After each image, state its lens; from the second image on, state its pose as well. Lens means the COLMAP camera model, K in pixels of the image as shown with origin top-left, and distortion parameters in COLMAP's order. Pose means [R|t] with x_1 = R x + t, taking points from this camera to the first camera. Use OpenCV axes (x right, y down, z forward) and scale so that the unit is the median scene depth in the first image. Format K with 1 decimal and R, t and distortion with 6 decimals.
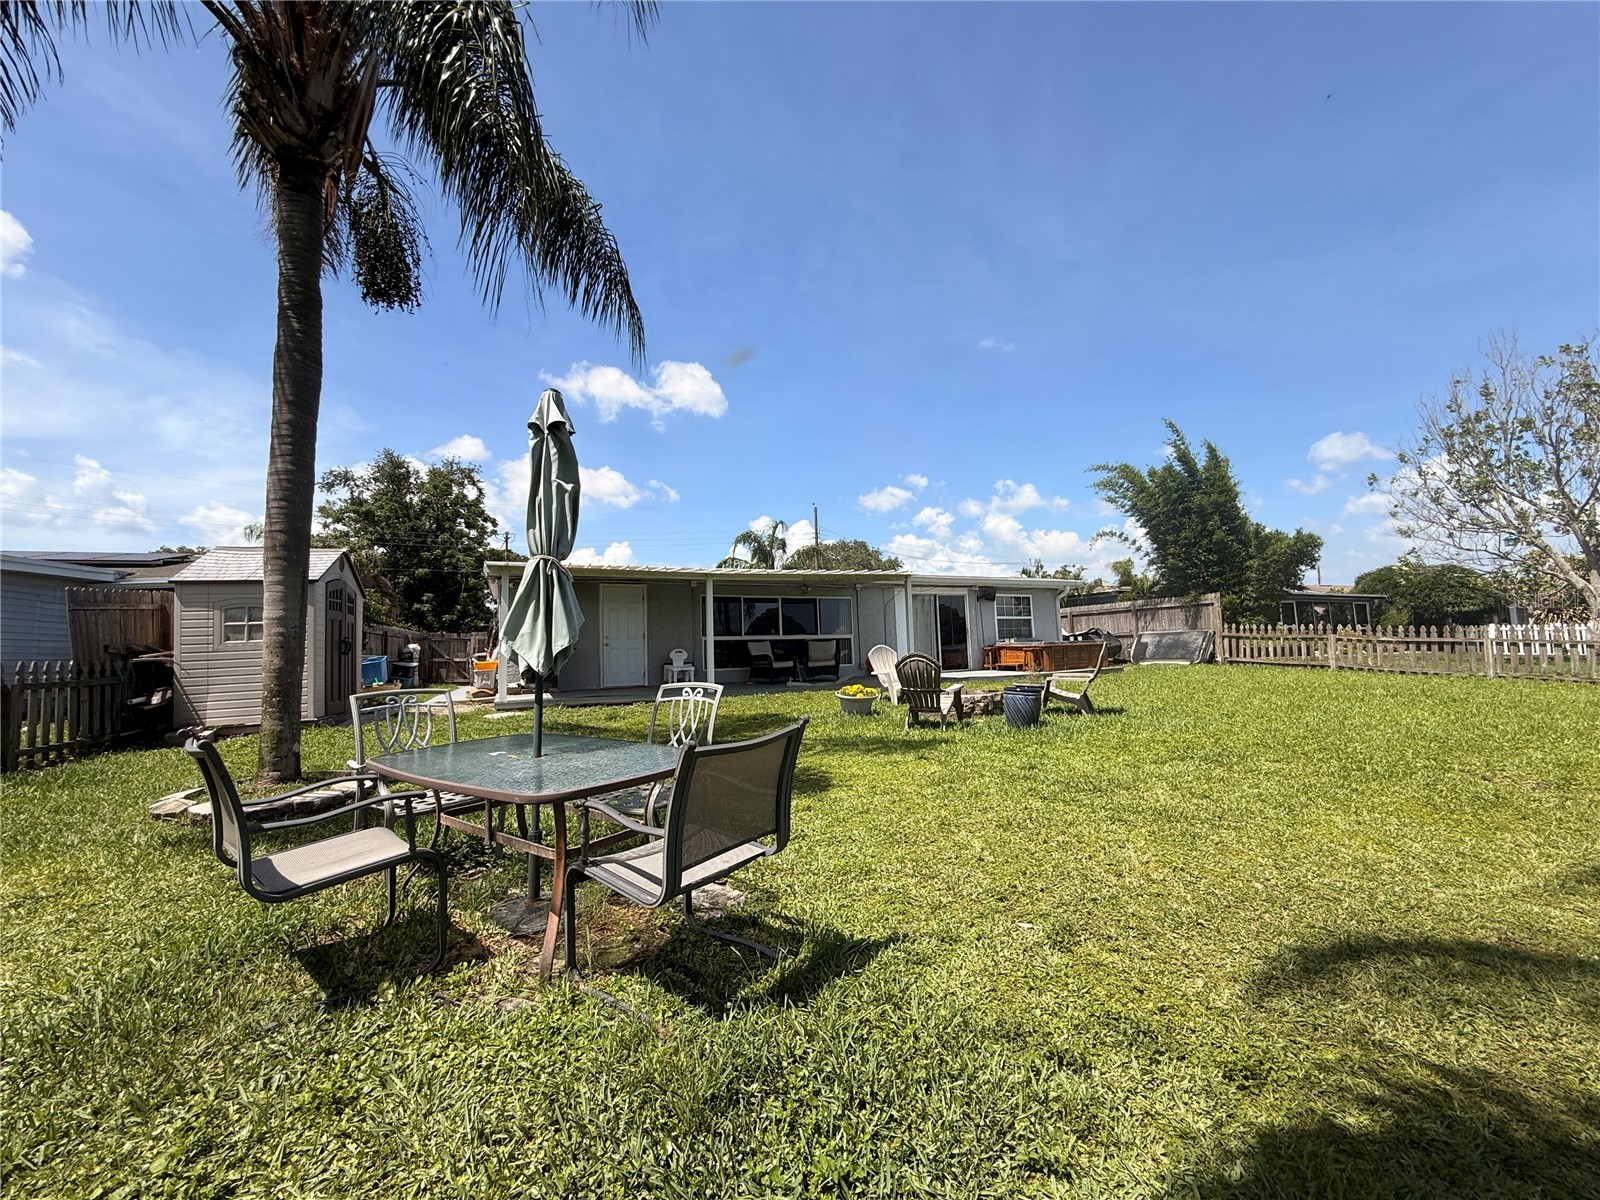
lens RADIAL K [[646.2, 0, 795.7], [0, 646.2, 596.3], [0, 0, 1]] dist [0.000084, -0.000485]
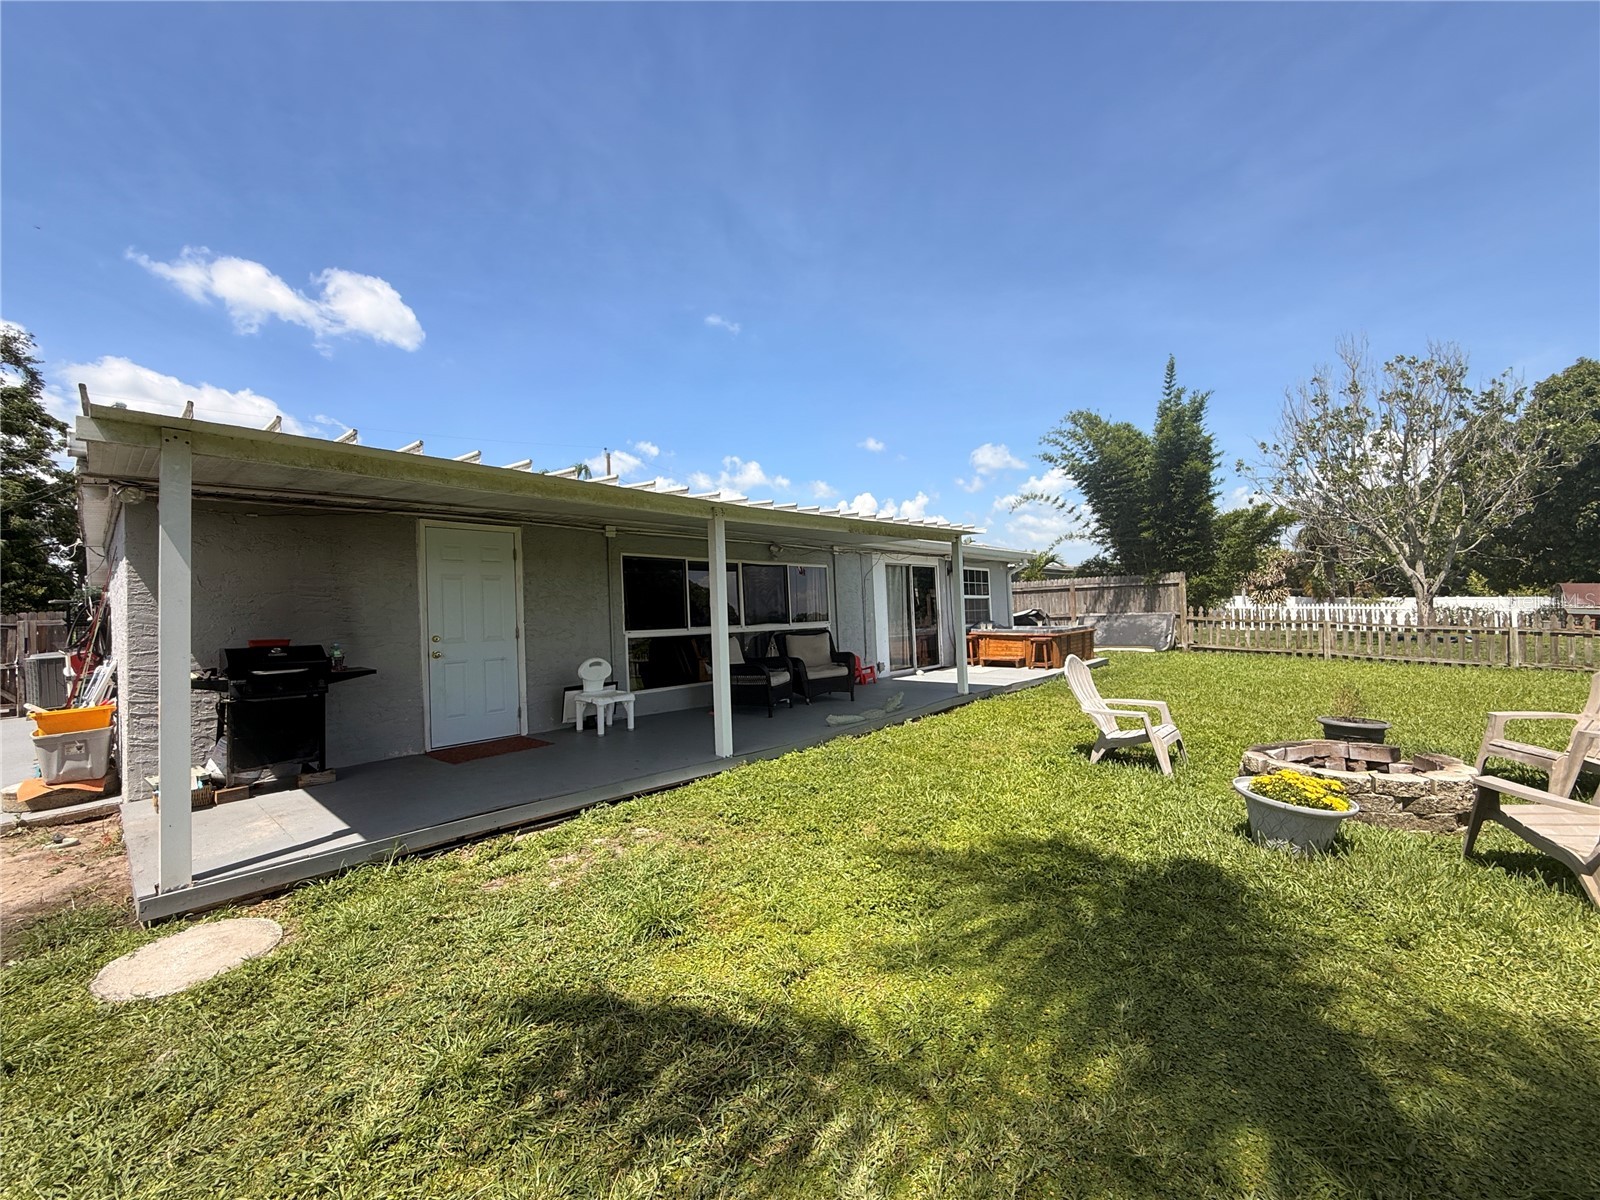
lens RADIAL K [[641.2, 0, 792.5], [0, 641.2, 599.9], [0, 0, 1]] dist [0.002280, -0.004167]
pose [[0.913797, 0.007198, 0.406106, -0.194479], [-0.028296, 0.998542, 0.045971, 0.007012], [-0.405183, -0.053499, 0.912669, 0.384576]]
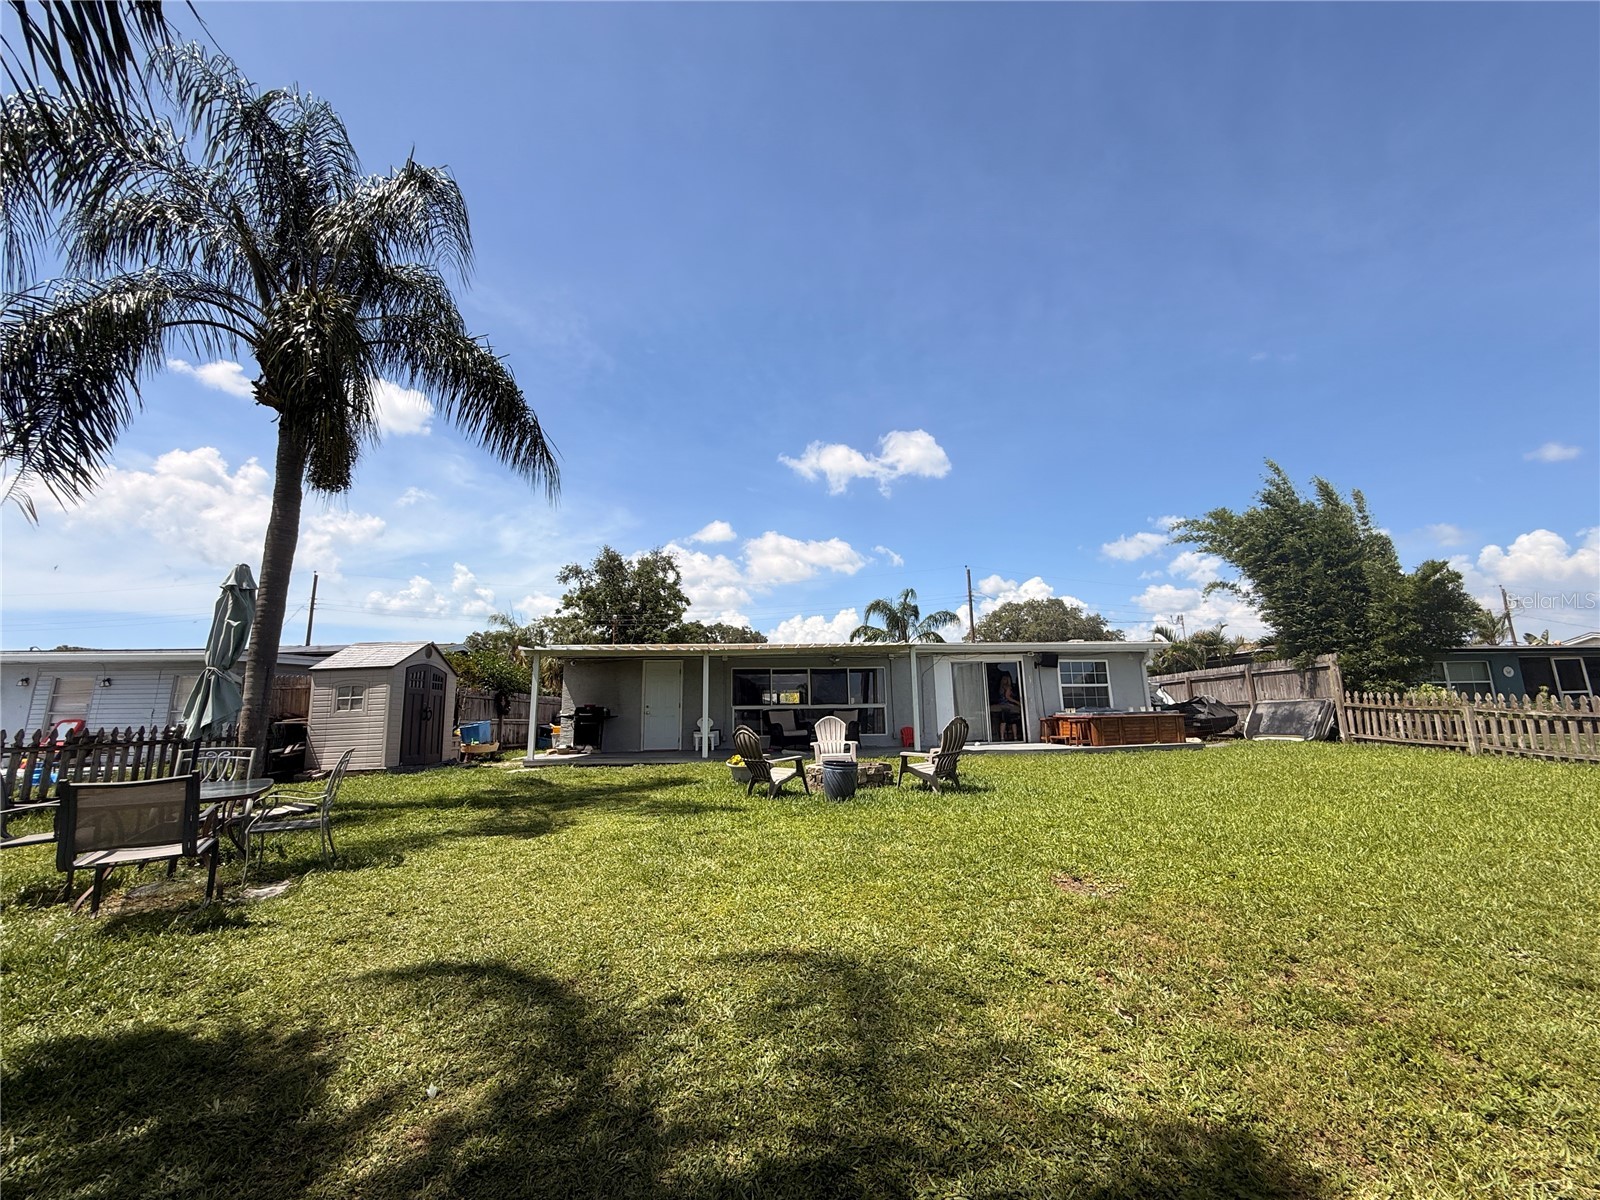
lens RADIAL K [[646.2, 0, 795.7], [0, 646.2, 596.3], [0, 0, 1]] dist [0.000084, -0.000485]
pose [[0.939337, -0.053857, -0.338742, 0.277467], [0.020281, 0.994589, -0.101891, -0.007682], [0.342396, 0.088840, 0.935346, -0.009490]]
